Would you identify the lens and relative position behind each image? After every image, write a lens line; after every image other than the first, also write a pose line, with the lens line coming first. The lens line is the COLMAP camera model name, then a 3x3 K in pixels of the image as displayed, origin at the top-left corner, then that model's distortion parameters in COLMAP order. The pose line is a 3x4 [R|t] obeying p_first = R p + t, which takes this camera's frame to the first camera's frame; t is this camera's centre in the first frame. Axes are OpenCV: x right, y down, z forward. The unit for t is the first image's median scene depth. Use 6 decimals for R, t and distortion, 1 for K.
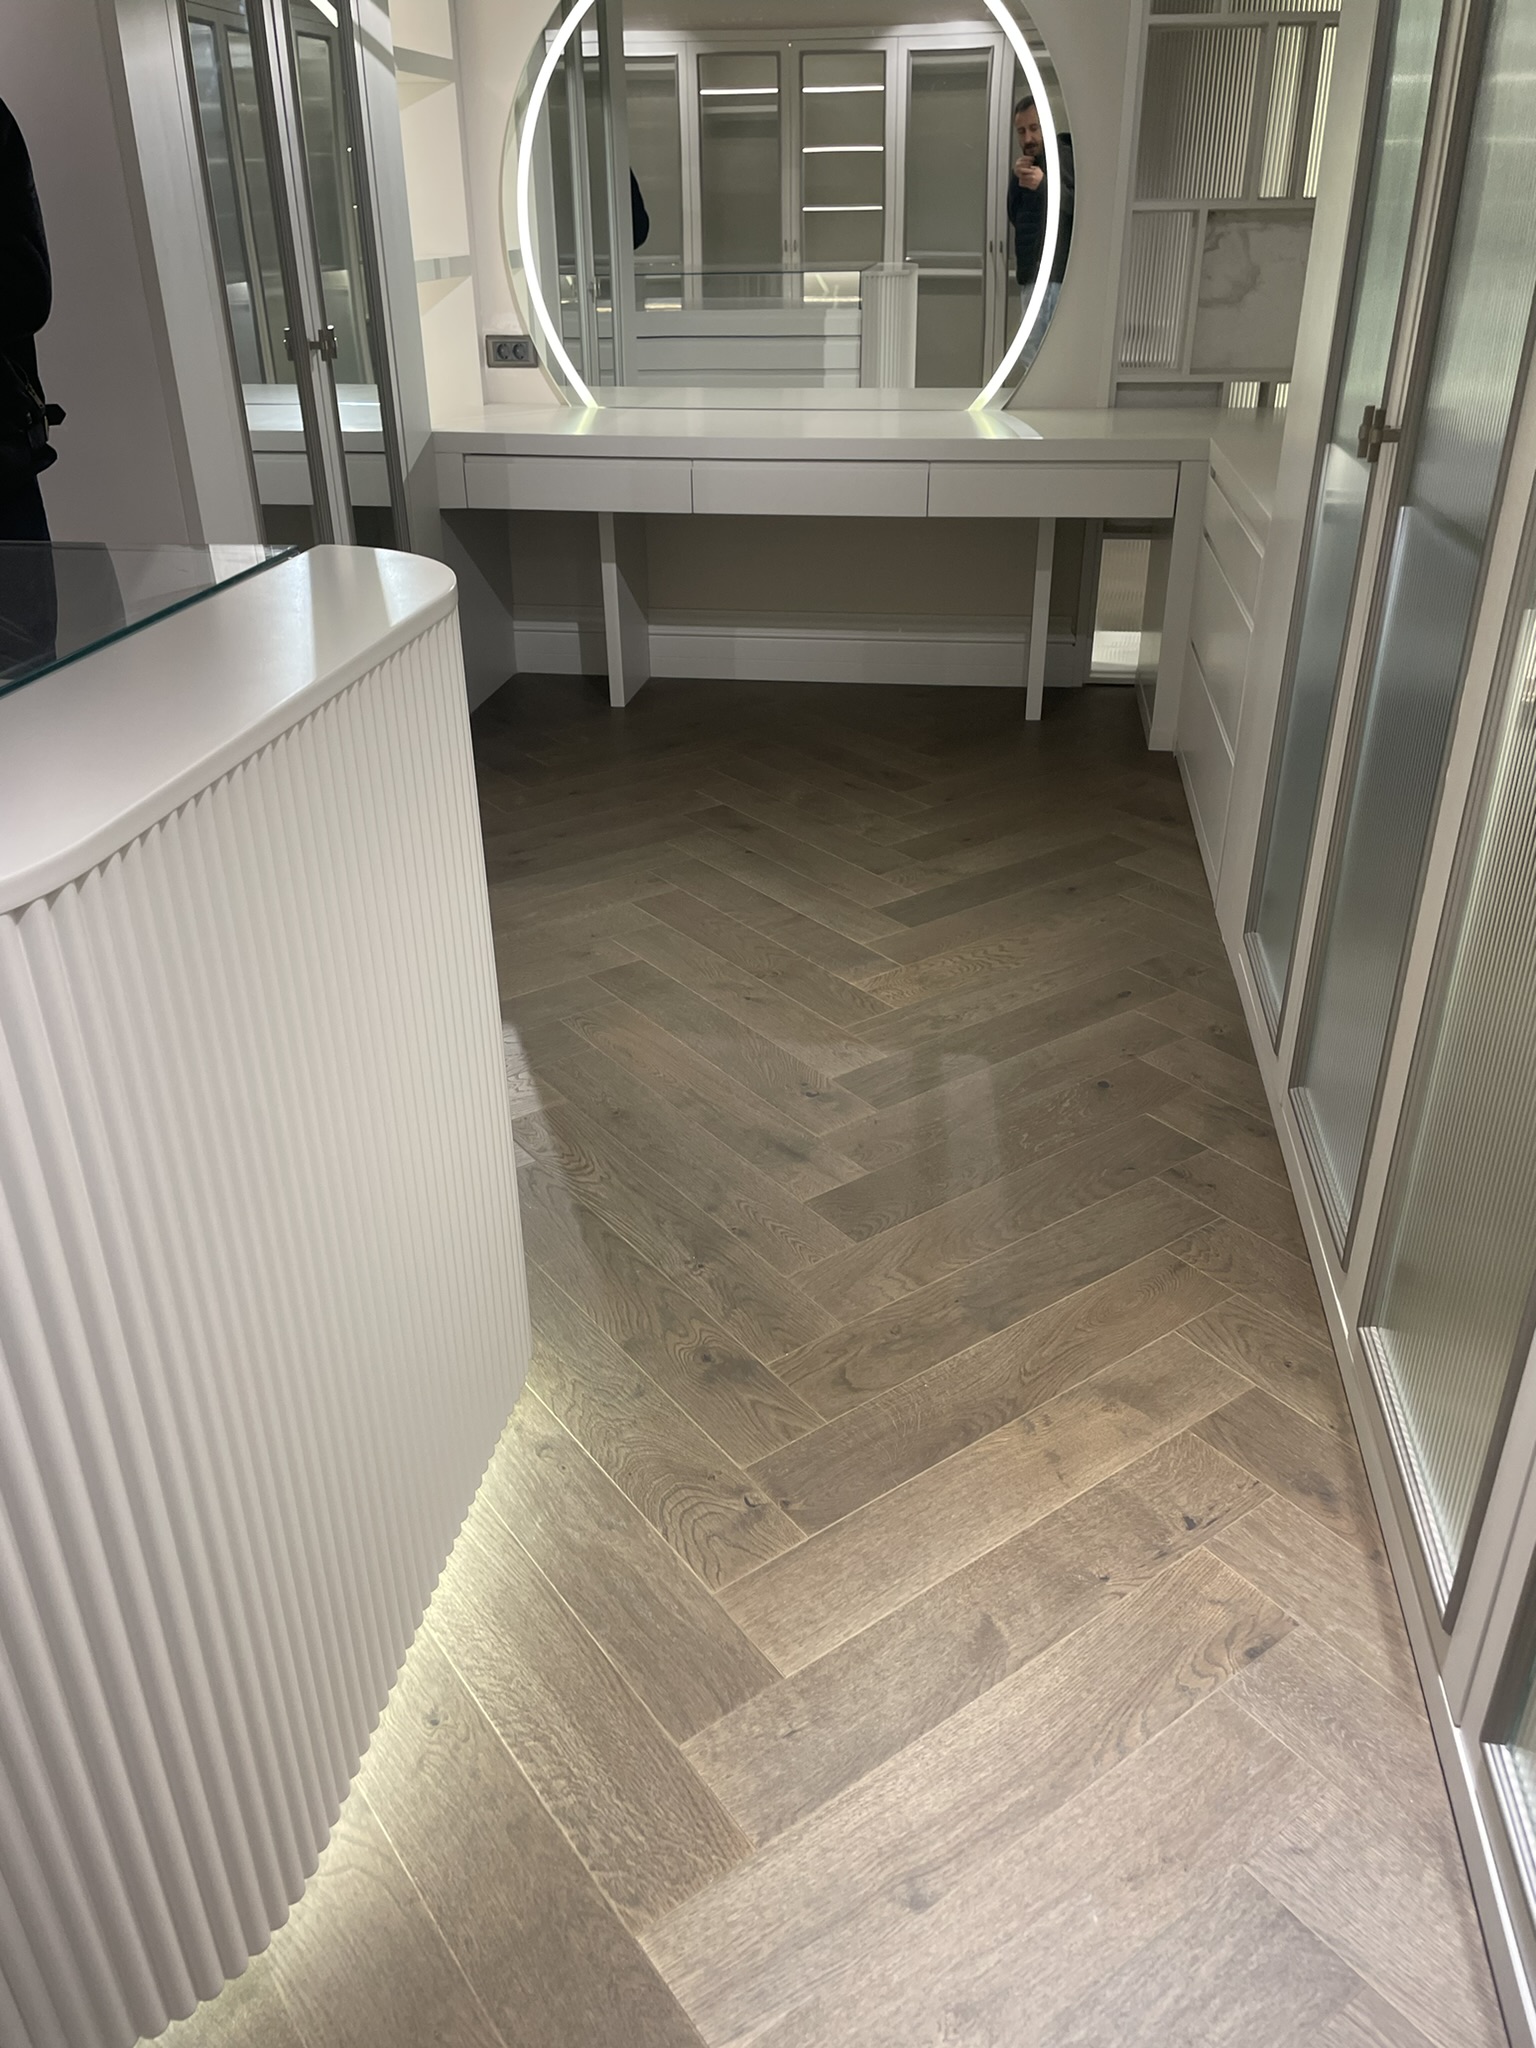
lens RADIAL K [[1555.1, 0, 767.5], [0, 1555.1, 1033.2], [0, 0, 1]] dist [0.092401, -0.134140]
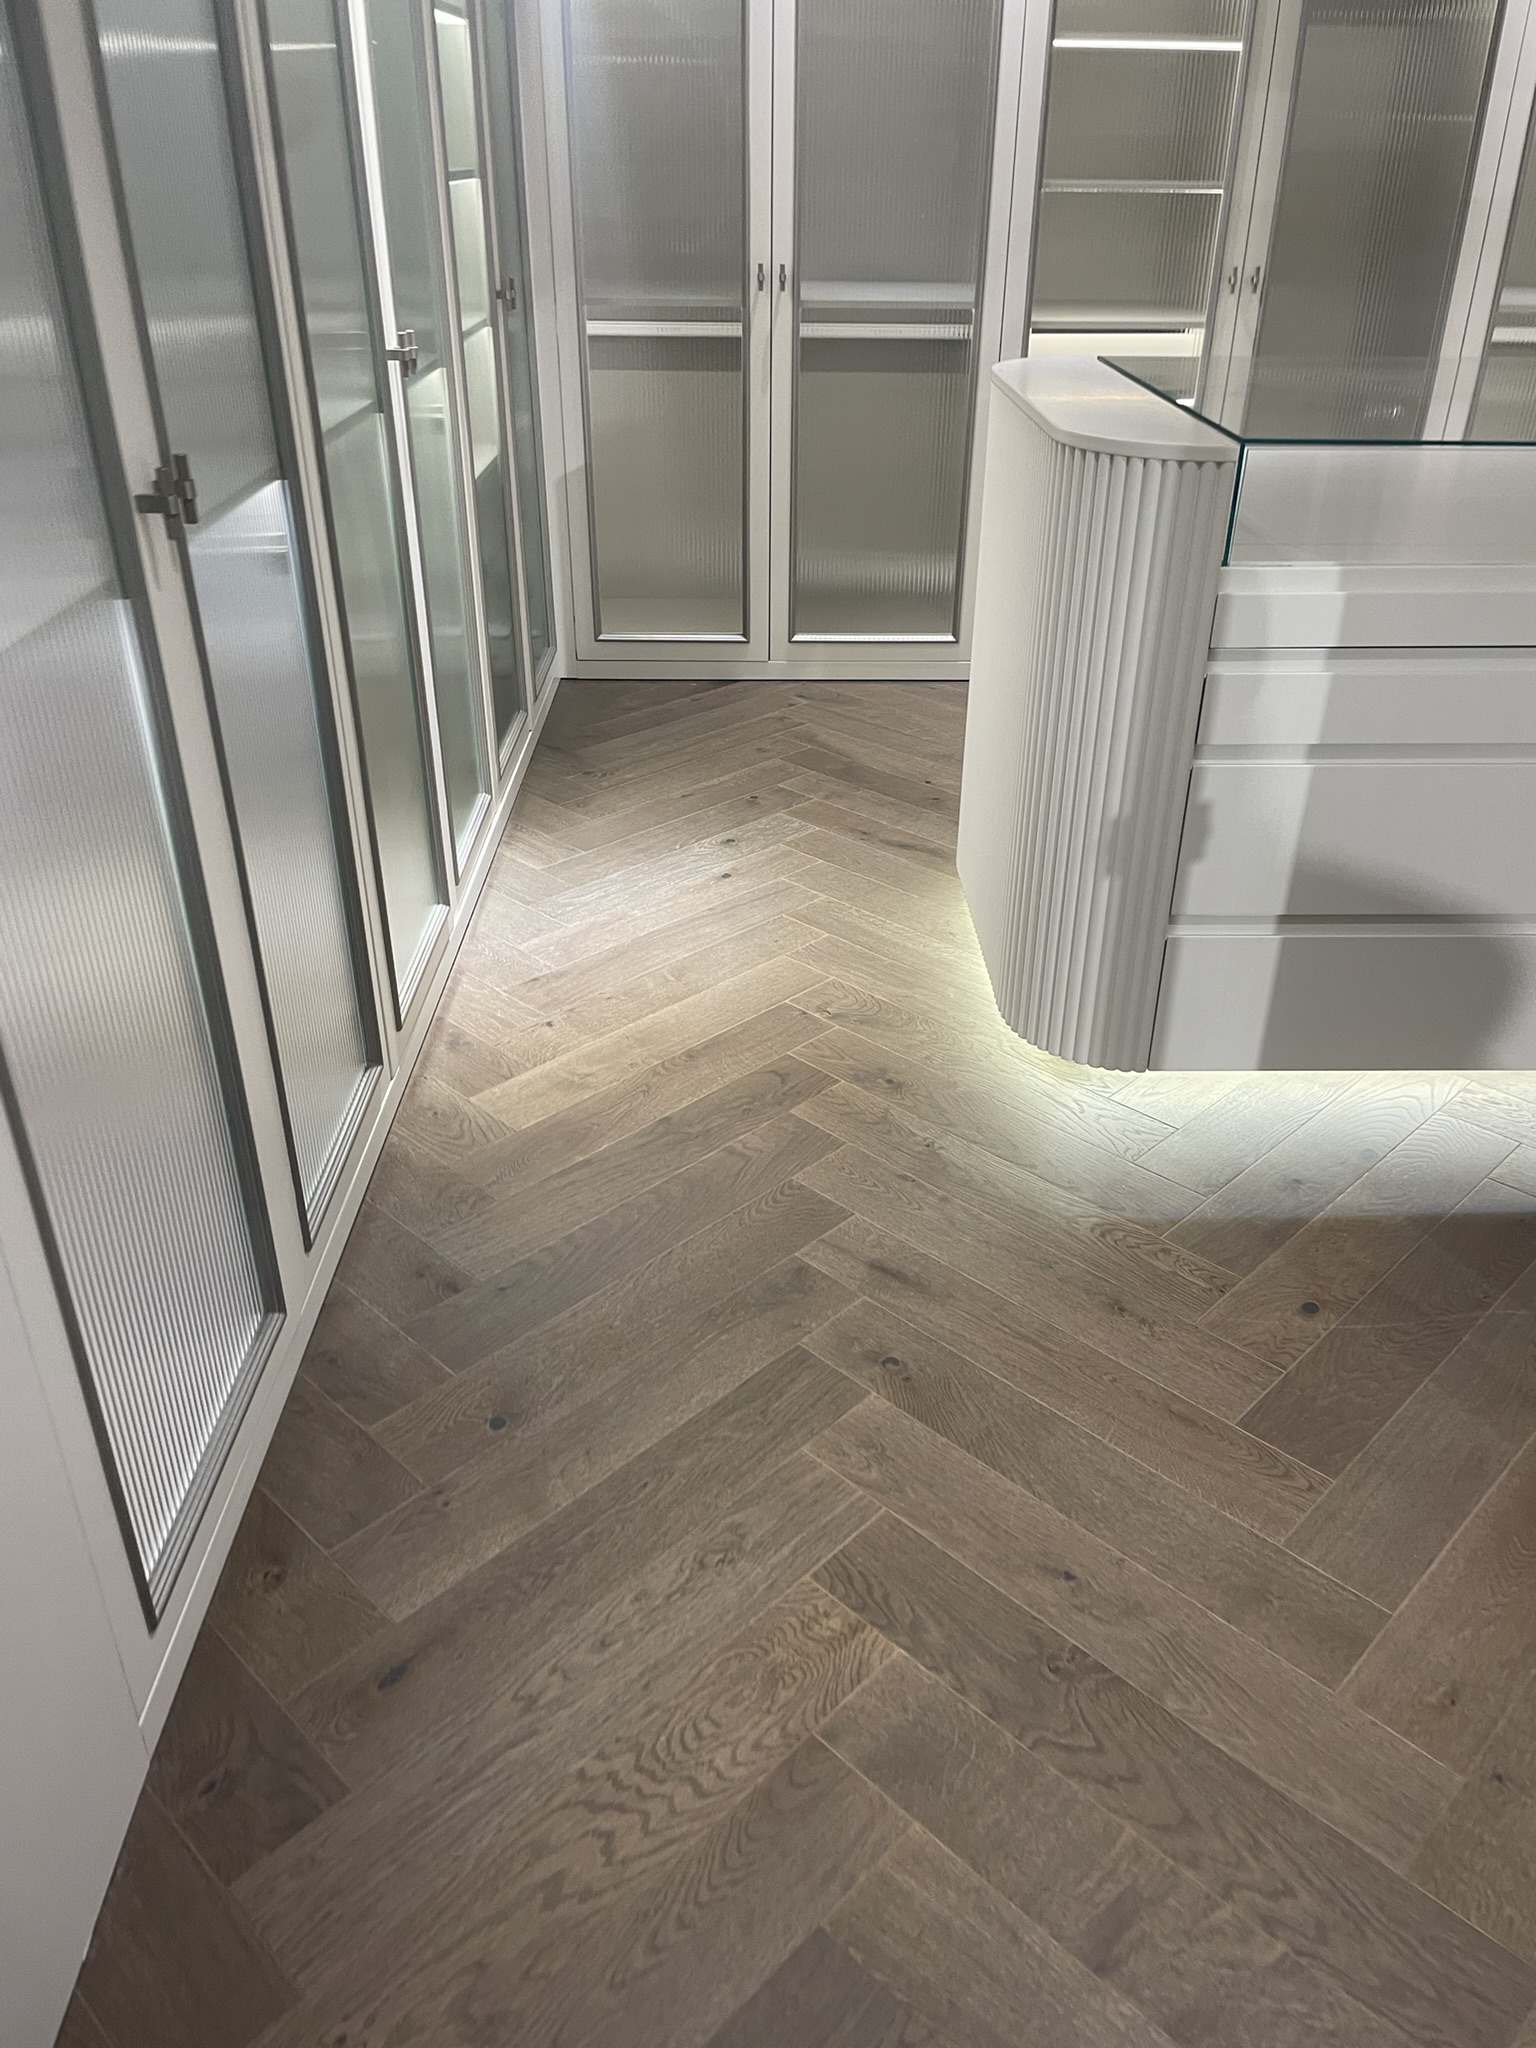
lens RADIAL K [[1555.1, 0, 767.5], [0, 1555.1, 1033.2], [0, 0, 1]] dist [0.092401, -0.134140]
pose [[-0.987973, 0.078456, -0.133242, 0.209432], [-0.069121, 0.546729, 0.834452, -0.805403], [0.138315, 0.833626, -0.534730, 1.502010]]
